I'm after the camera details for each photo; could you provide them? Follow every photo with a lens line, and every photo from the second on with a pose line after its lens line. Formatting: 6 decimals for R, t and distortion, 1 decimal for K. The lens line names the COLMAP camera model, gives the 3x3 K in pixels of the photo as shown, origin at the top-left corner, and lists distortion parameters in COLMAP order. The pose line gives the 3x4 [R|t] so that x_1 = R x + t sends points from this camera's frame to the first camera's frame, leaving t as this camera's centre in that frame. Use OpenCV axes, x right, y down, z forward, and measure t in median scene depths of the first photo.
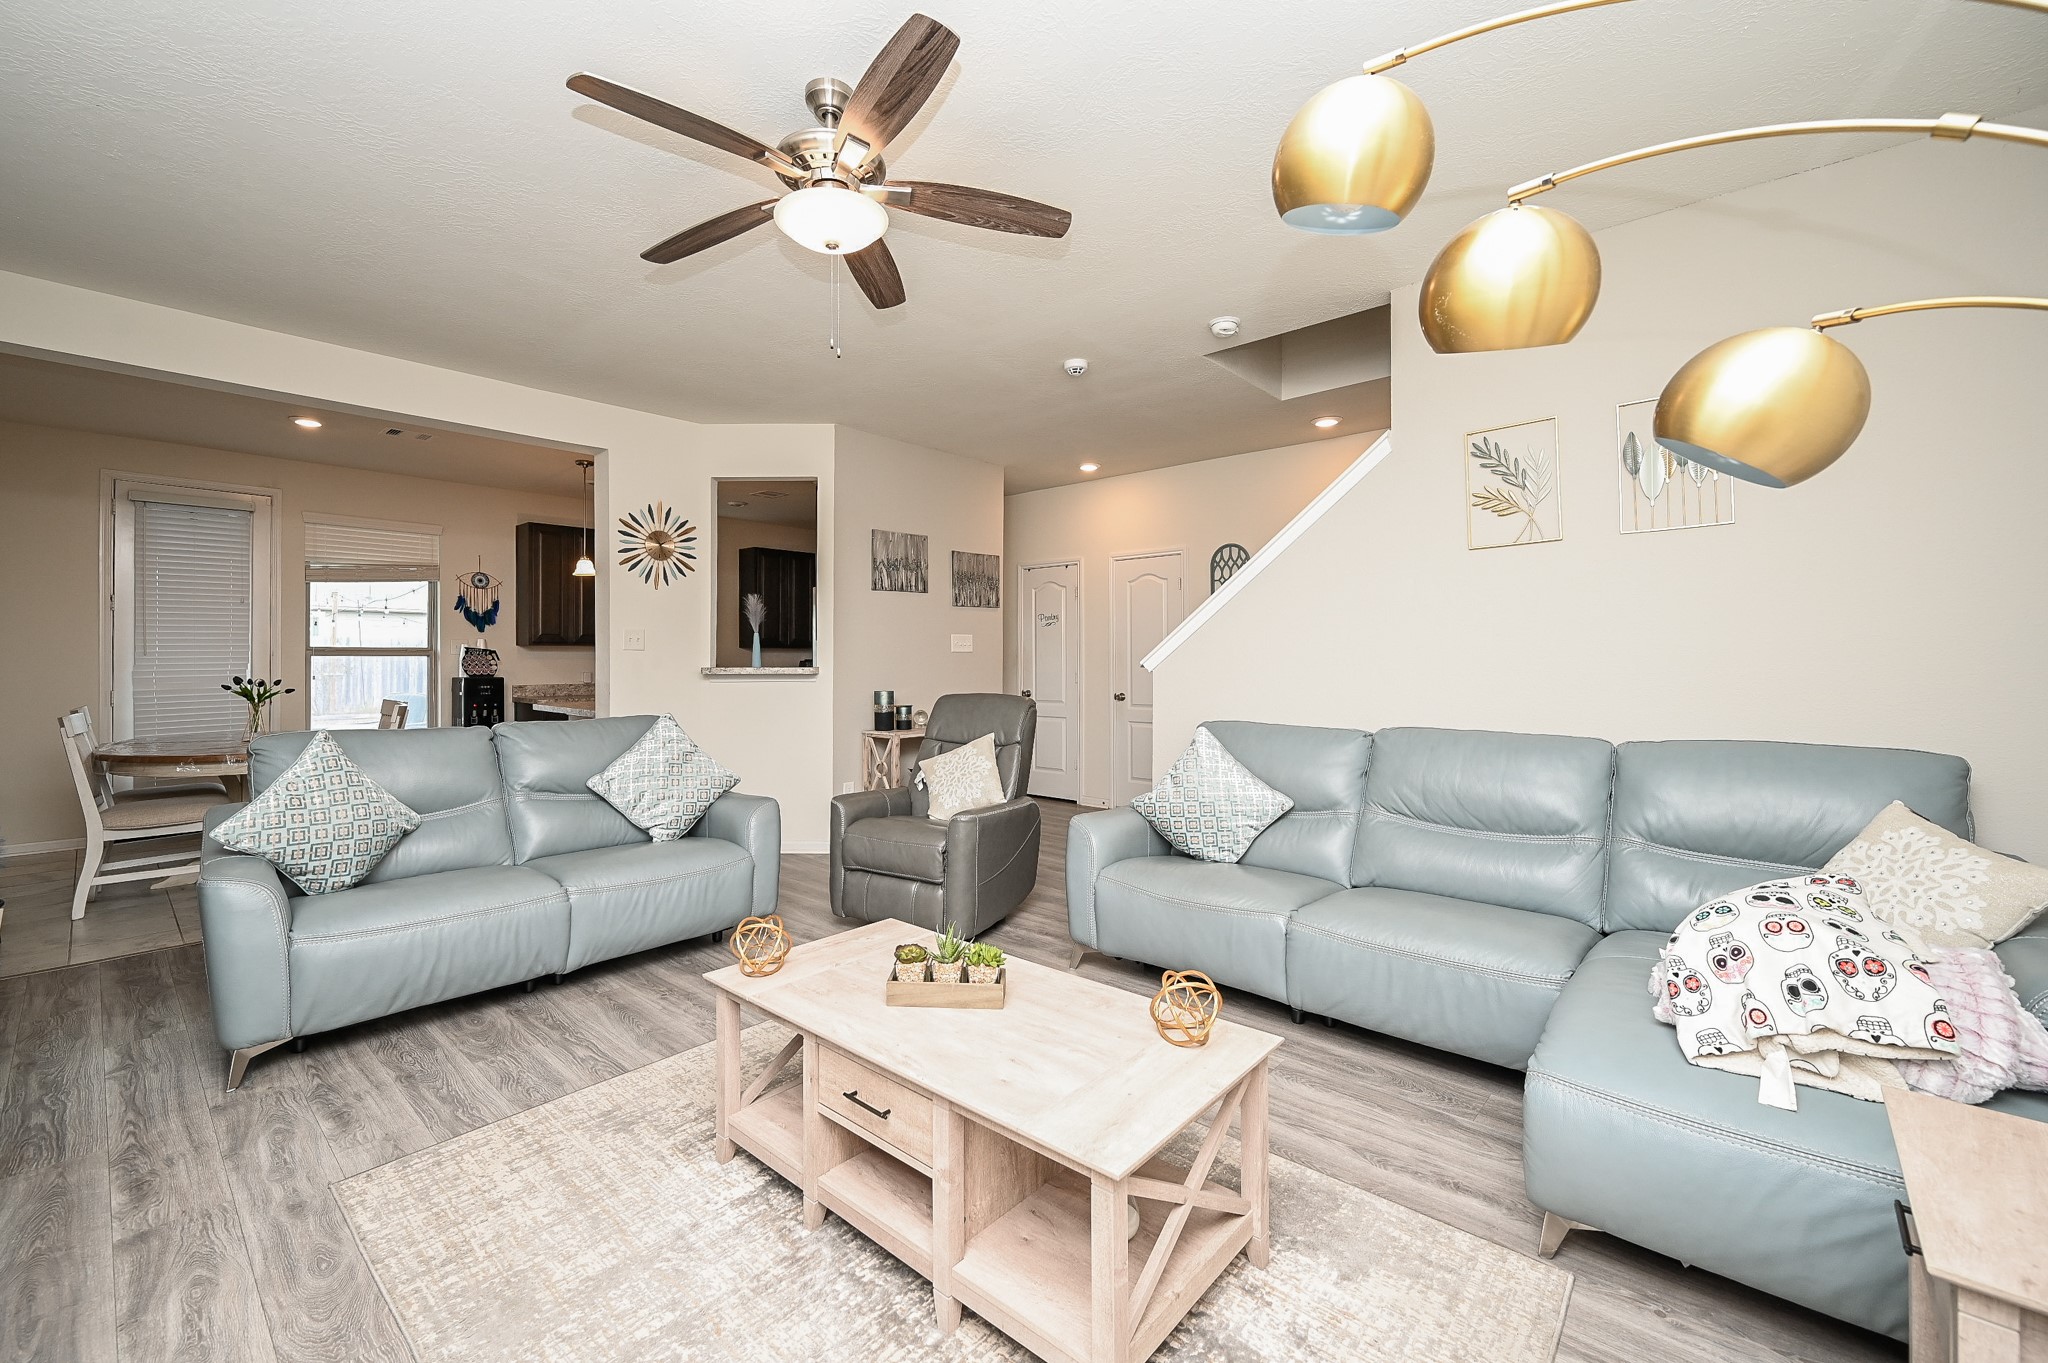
lens RADIAL K [[833.2, 0, 1019.5], [0, 833.2, 670.7], [0, 0, 1]] dist [-0.005127, -0.000095]
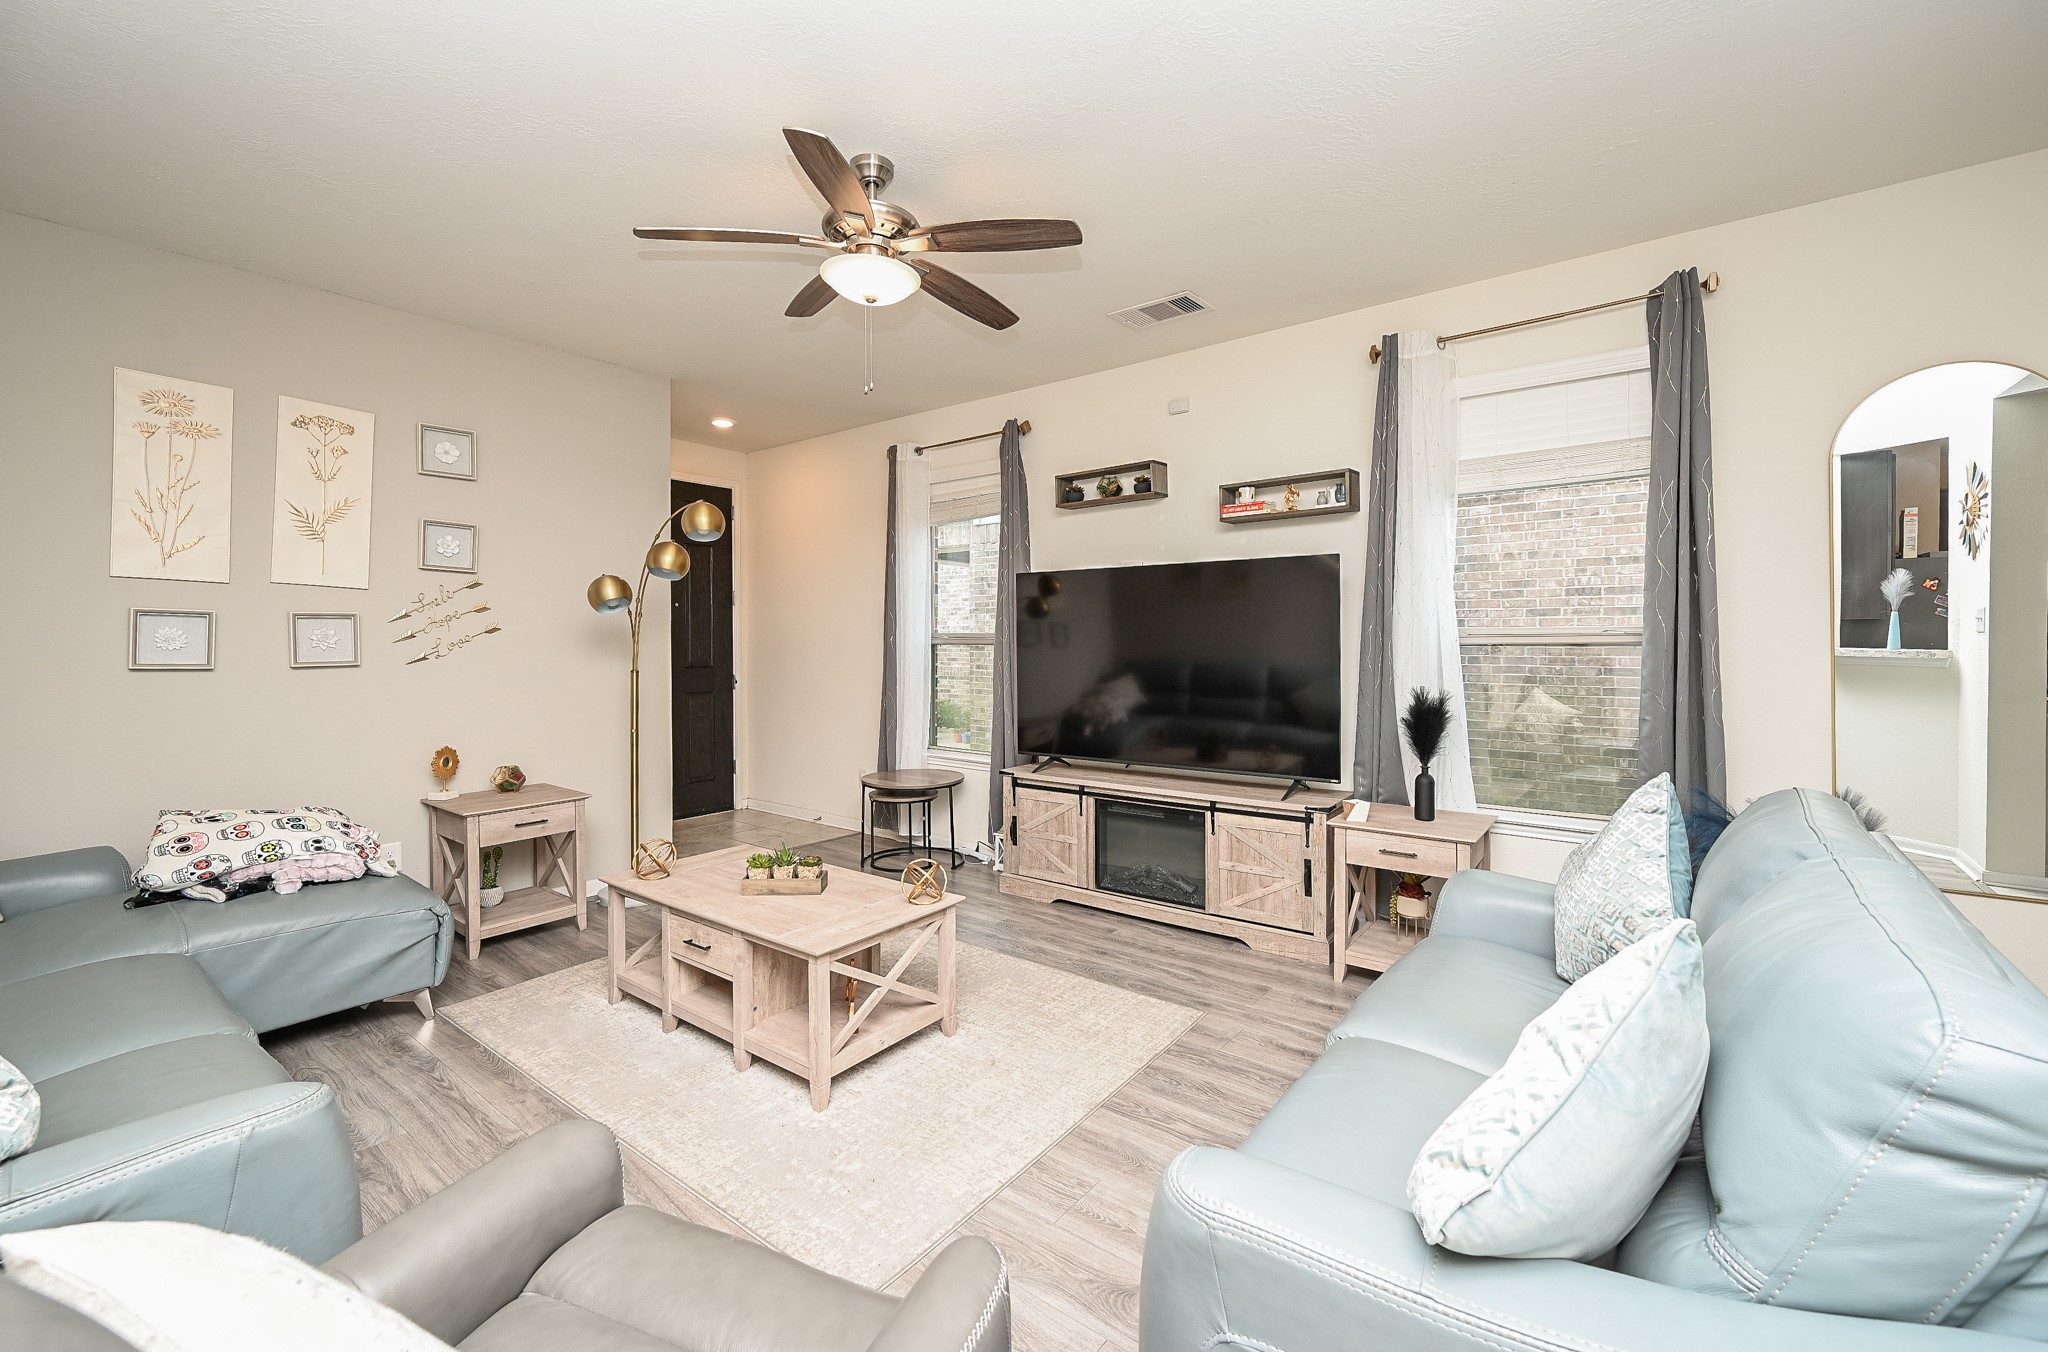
lens RADIAL K [[818.4, 0, 1036.0], [0, 818.4, 650.6], [0, 0, 1]] dist [0.000602, -0.000048]
pose [[-0.997138, 0.003027, -0.075546, -0.253437], [0.001253, 0.999723, 0.023515, -0.041870], [0.075596, 0.023353, -0.996865, 1.489087]]
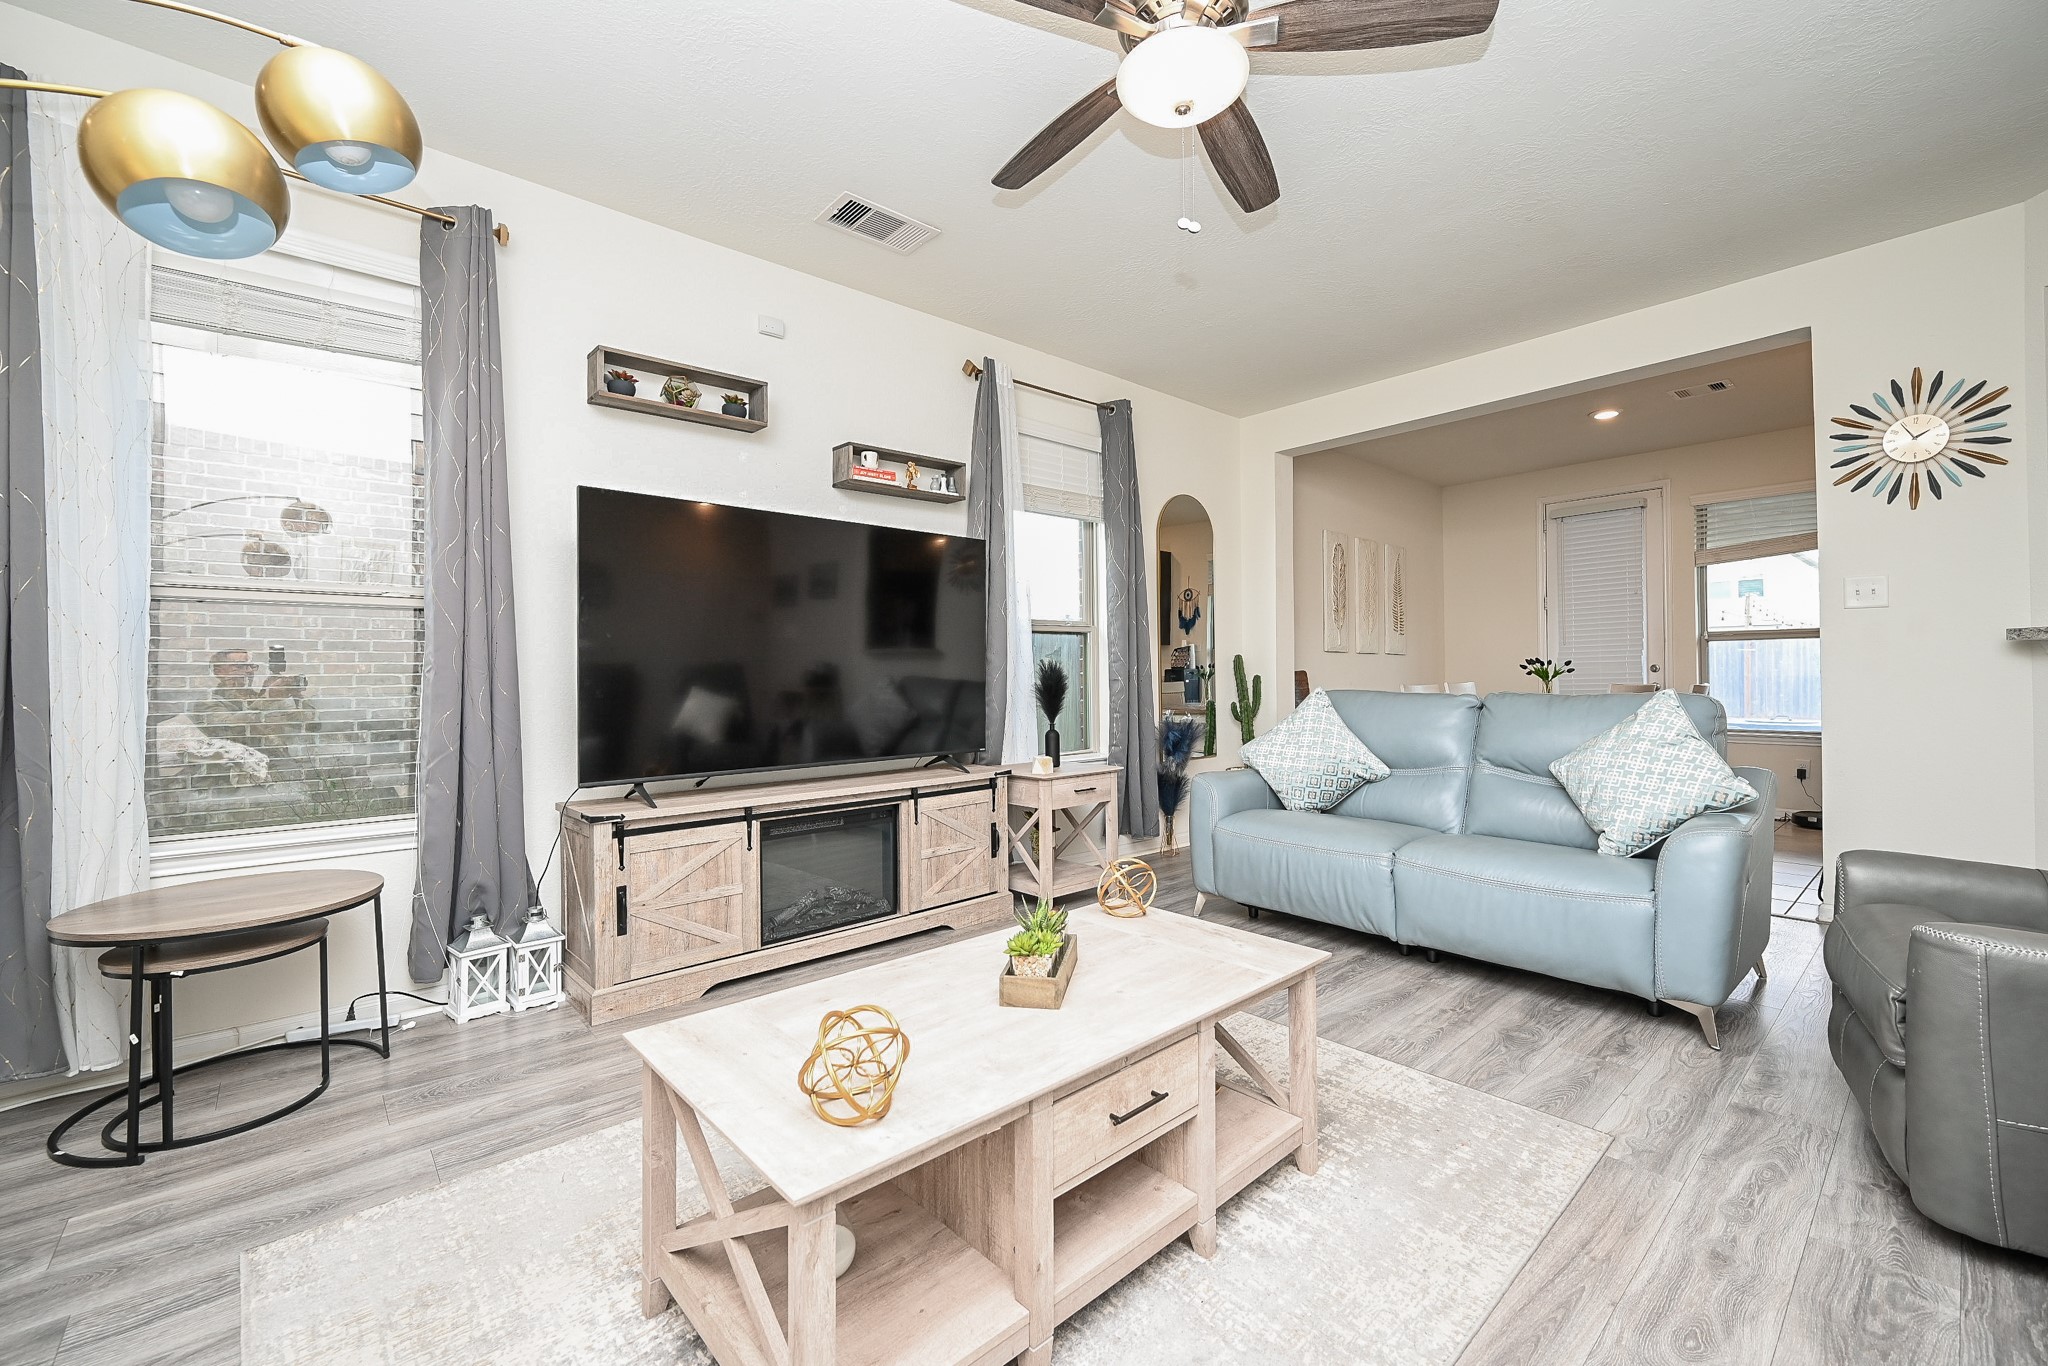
lens RADIAL K [[833.2, 0, 1019.5], [0, 833.2, 672.2], [0, 0, 1]] dist [-0.005127, -0.000095]
pose [[-0.130162, -0.005070, -0.991480, 0.449133], [-0.003079, 0.999984, -0.004709, 0.051556], [0.991488, 0.002440, -0.130175, 0.651517]]
